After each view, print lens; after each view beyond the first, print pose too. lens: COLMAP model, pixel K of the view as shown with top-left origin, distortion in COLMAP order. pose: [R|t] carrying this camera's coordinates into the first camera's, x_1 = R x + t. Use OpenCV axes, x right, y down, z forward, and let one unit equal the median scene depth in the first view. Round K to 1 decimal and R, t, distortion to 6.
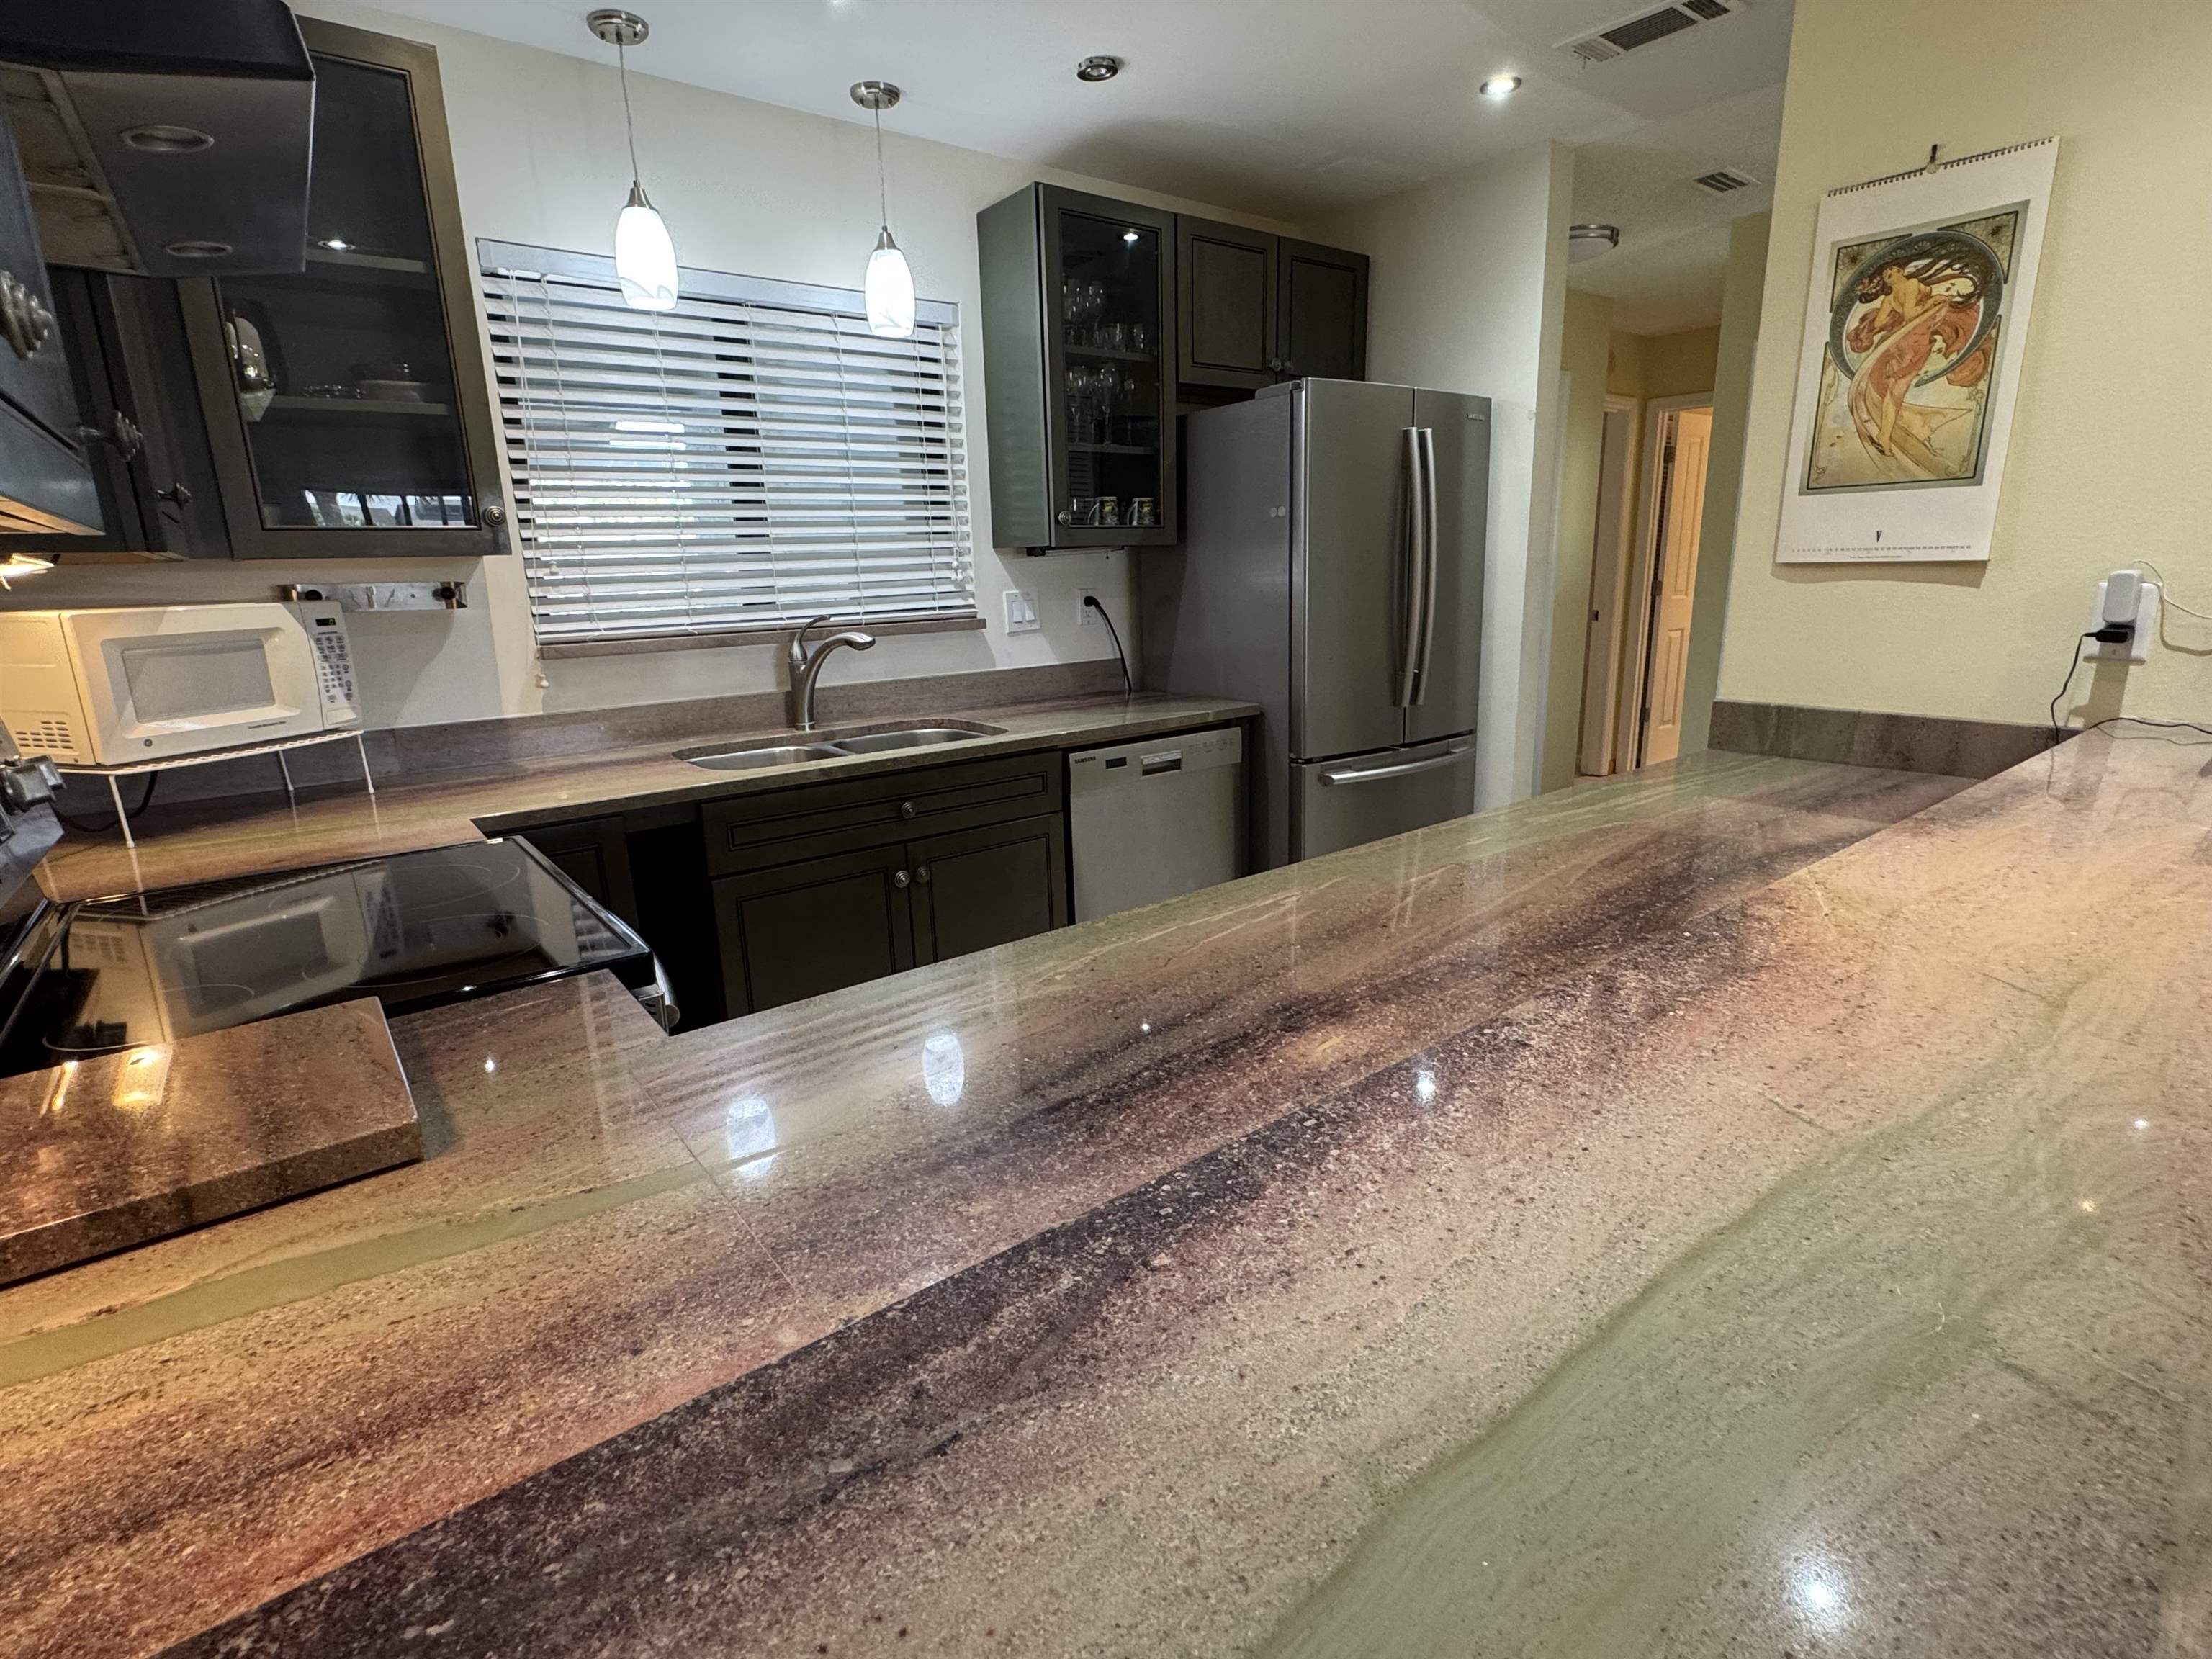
lens RADIAL K [[1062.3, 0, 1108.0], [0, 1062.3, 838.8], [0, 0, 1]] dist [-0.007673, 0.000958]
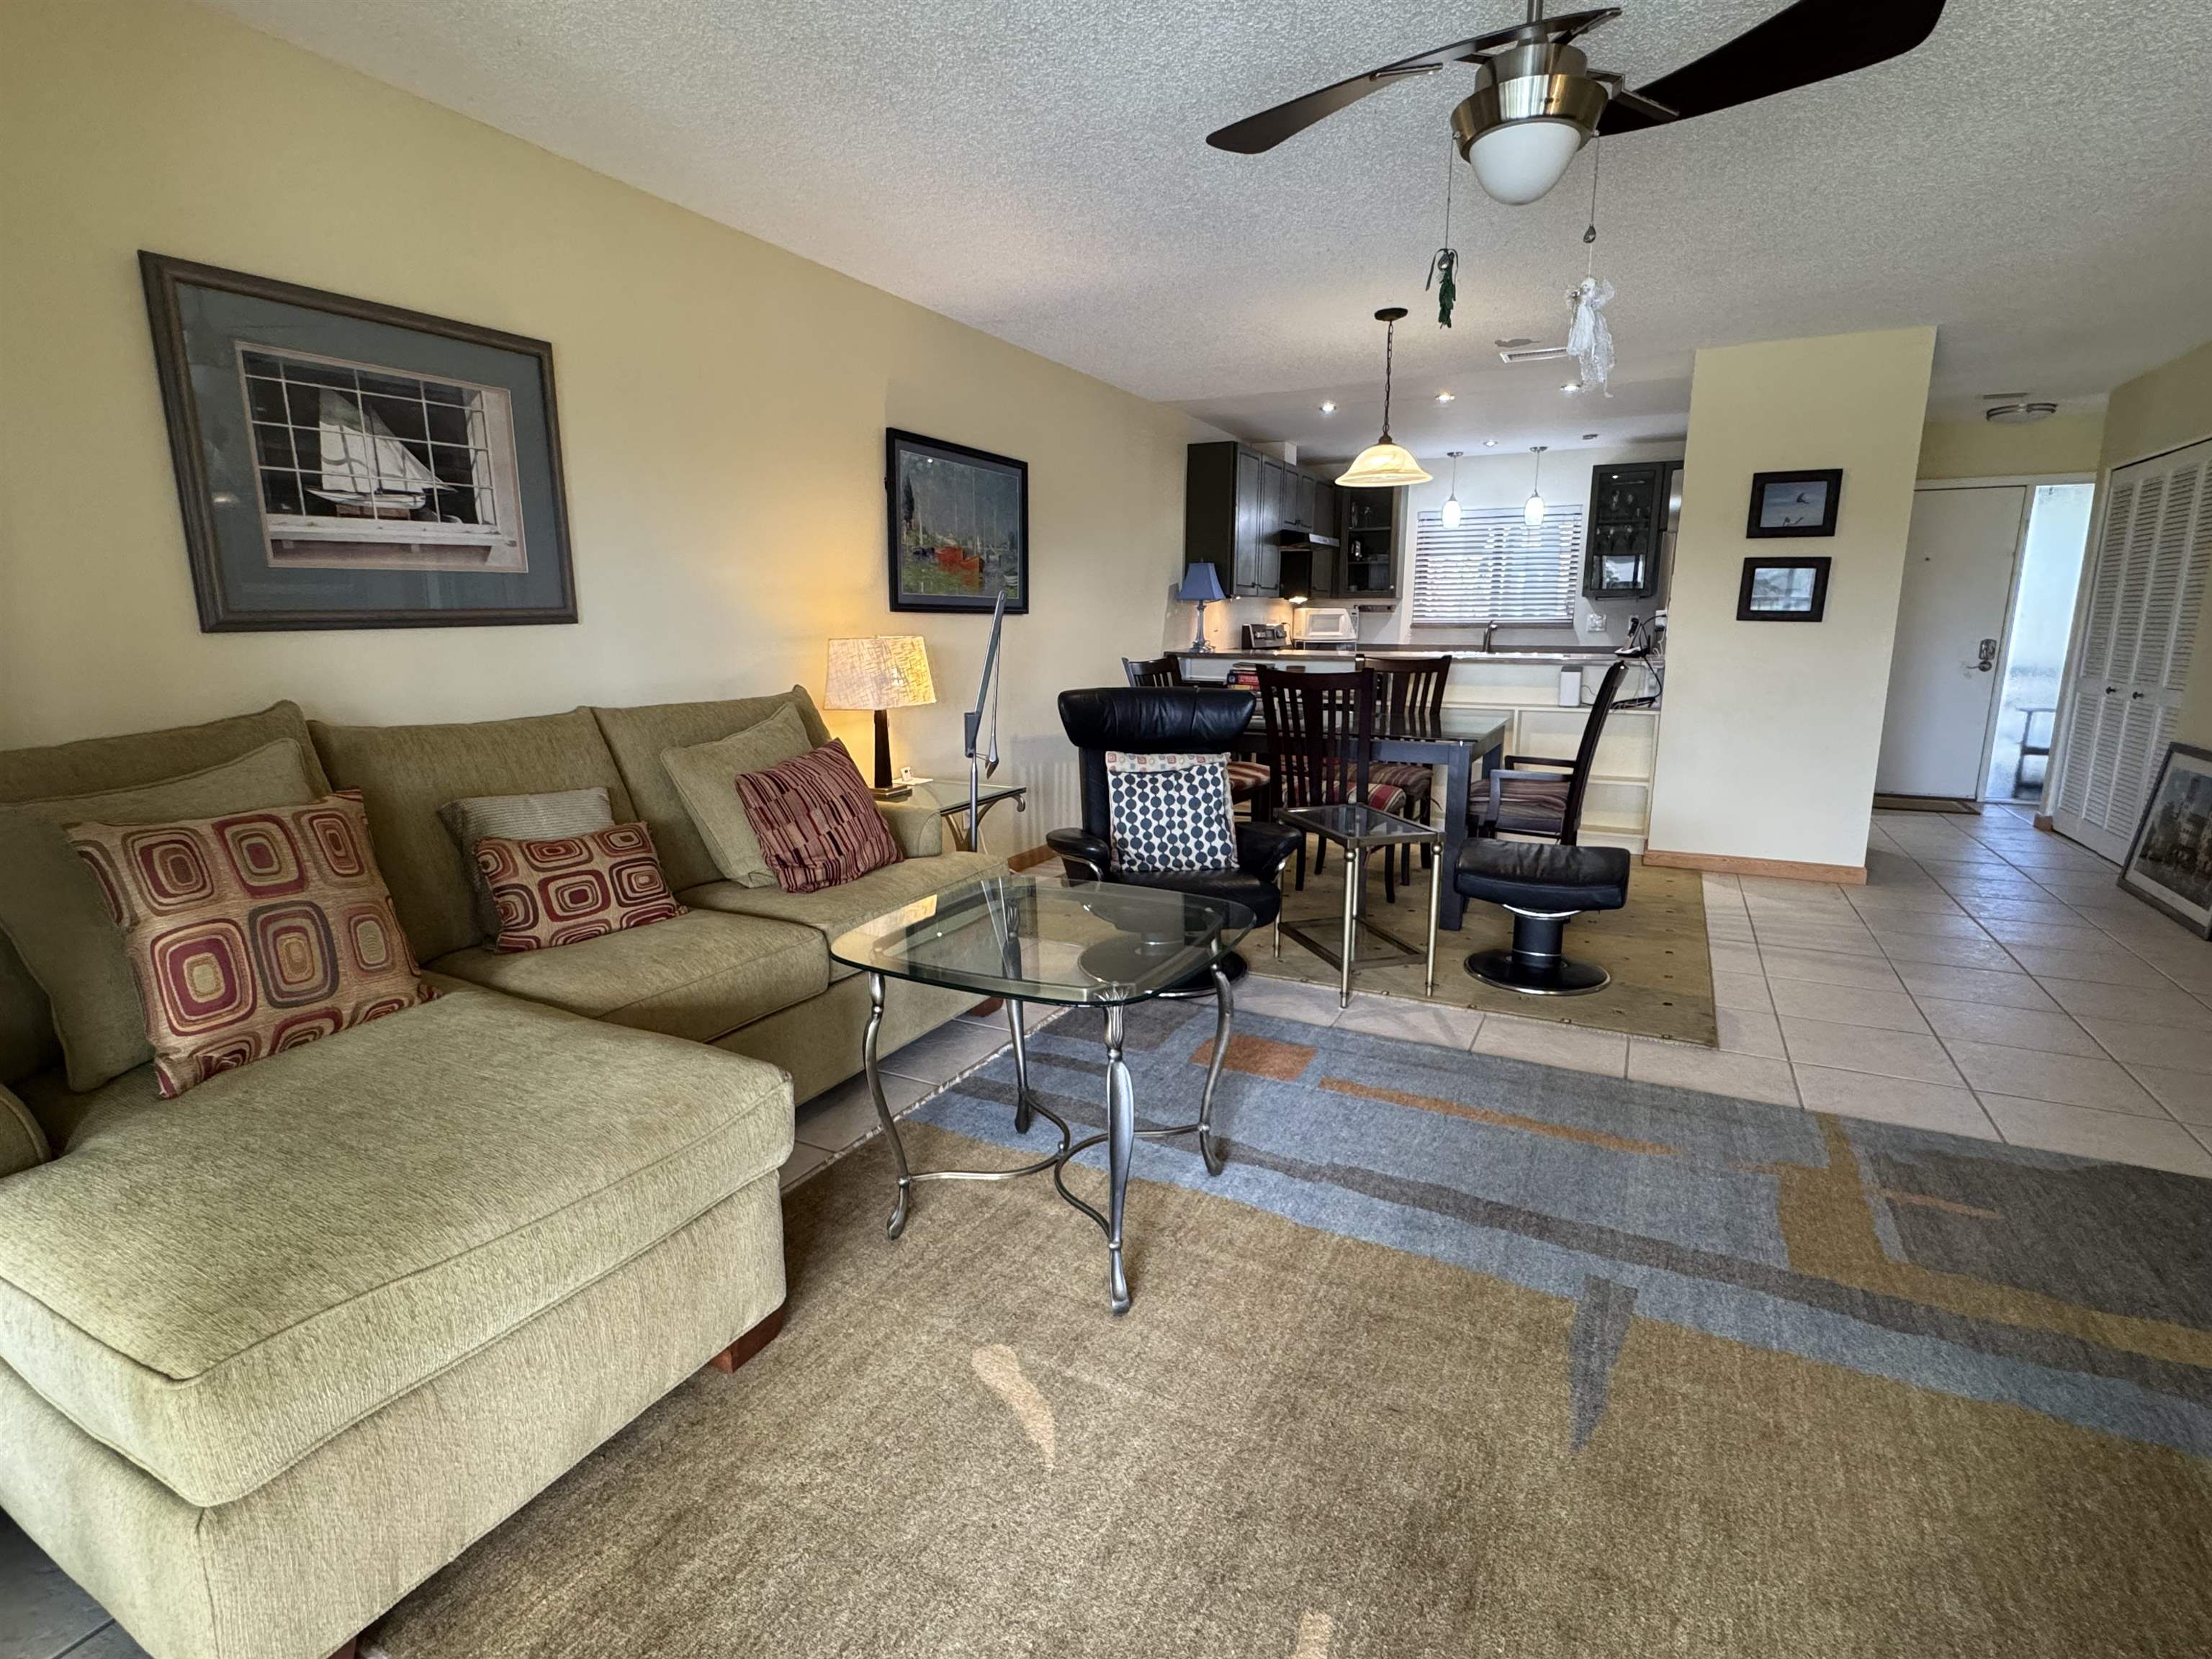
lens RADIAL K [[1062.3, 0, 1098.3], [0, 1062.3, 833.9], [0, 0, 1]] dist [-0.007673, 0.000958]
pose [[0.407929, 0.210686, -0.888372, 2.157090], [-0.236318, 0.964218, 0.120159, 0.288779], [0.881900, 0.160922, 0.443121, -1.258144]]
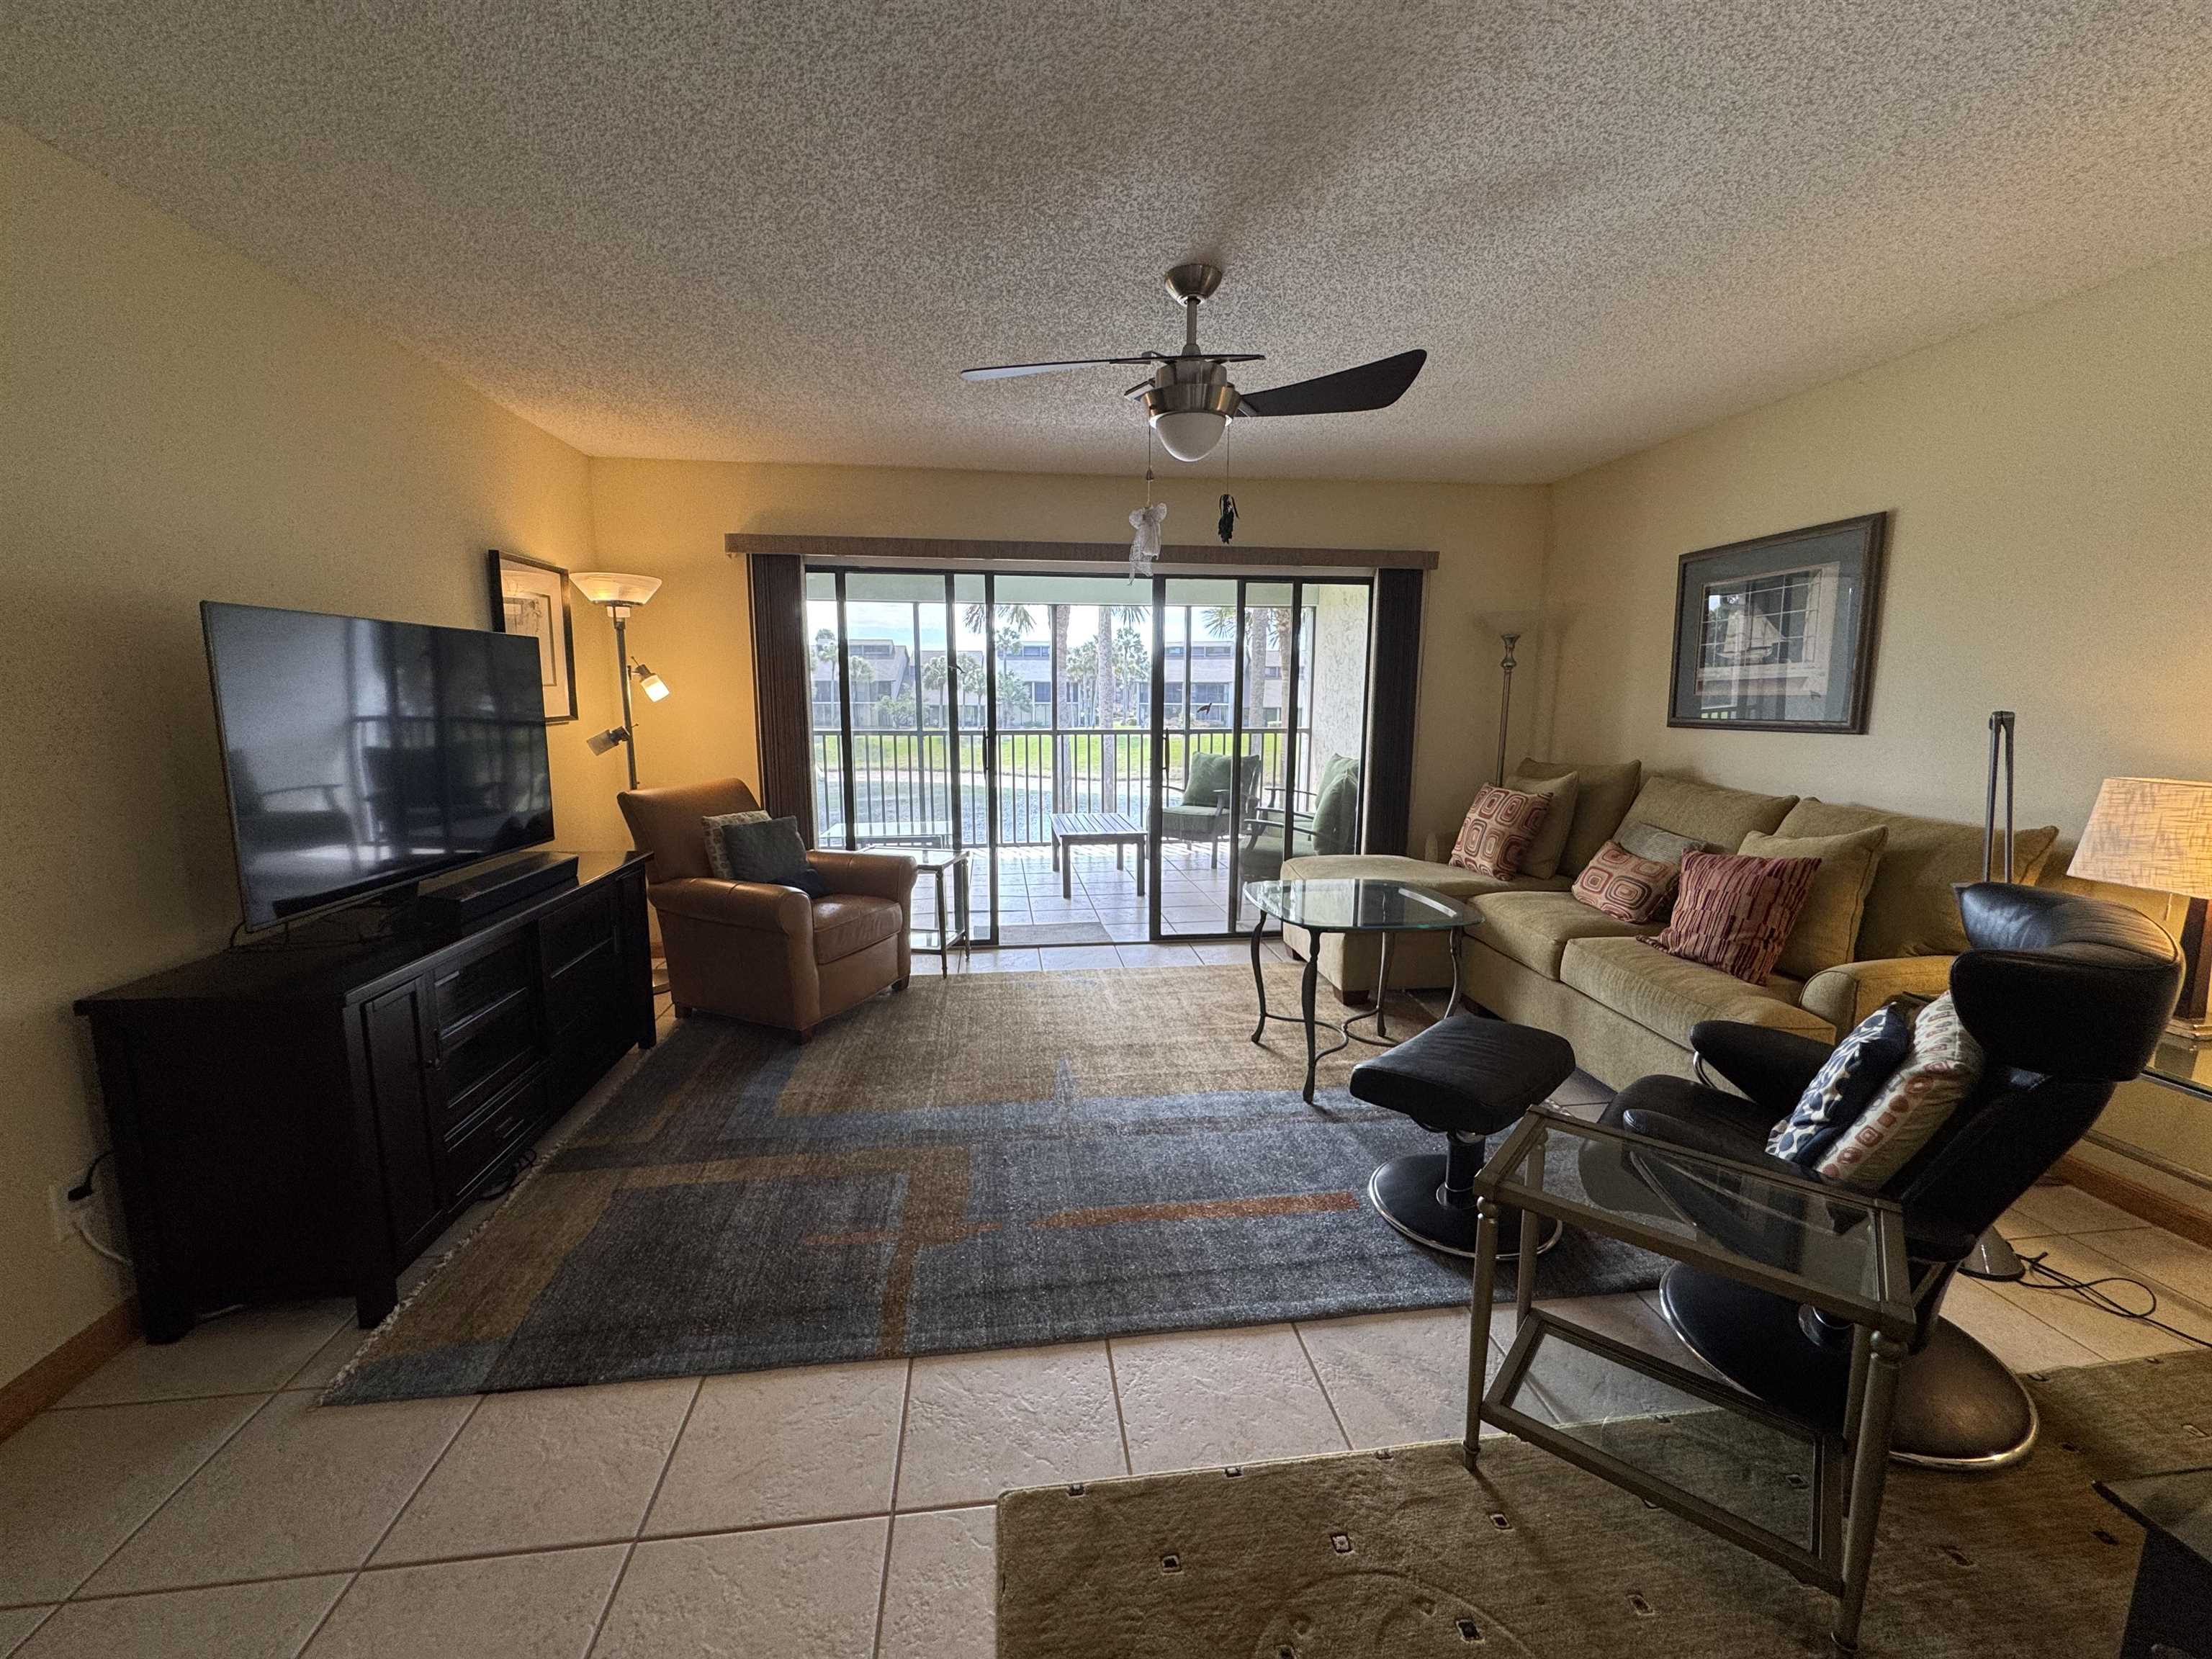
lens RADIAL K [[879.3, 0, 1108.5], [0, 879.3, 829.9], [0, 0, 1]] dist [-0.004115, 0.000590]
pose [[-0.858231, -0.054391, 0.510374, 1.113349], [0.148318, 0.925667, 0.348056, -0.093457], [-0.491367, 0.374410, -0.786368, 0.161470]]
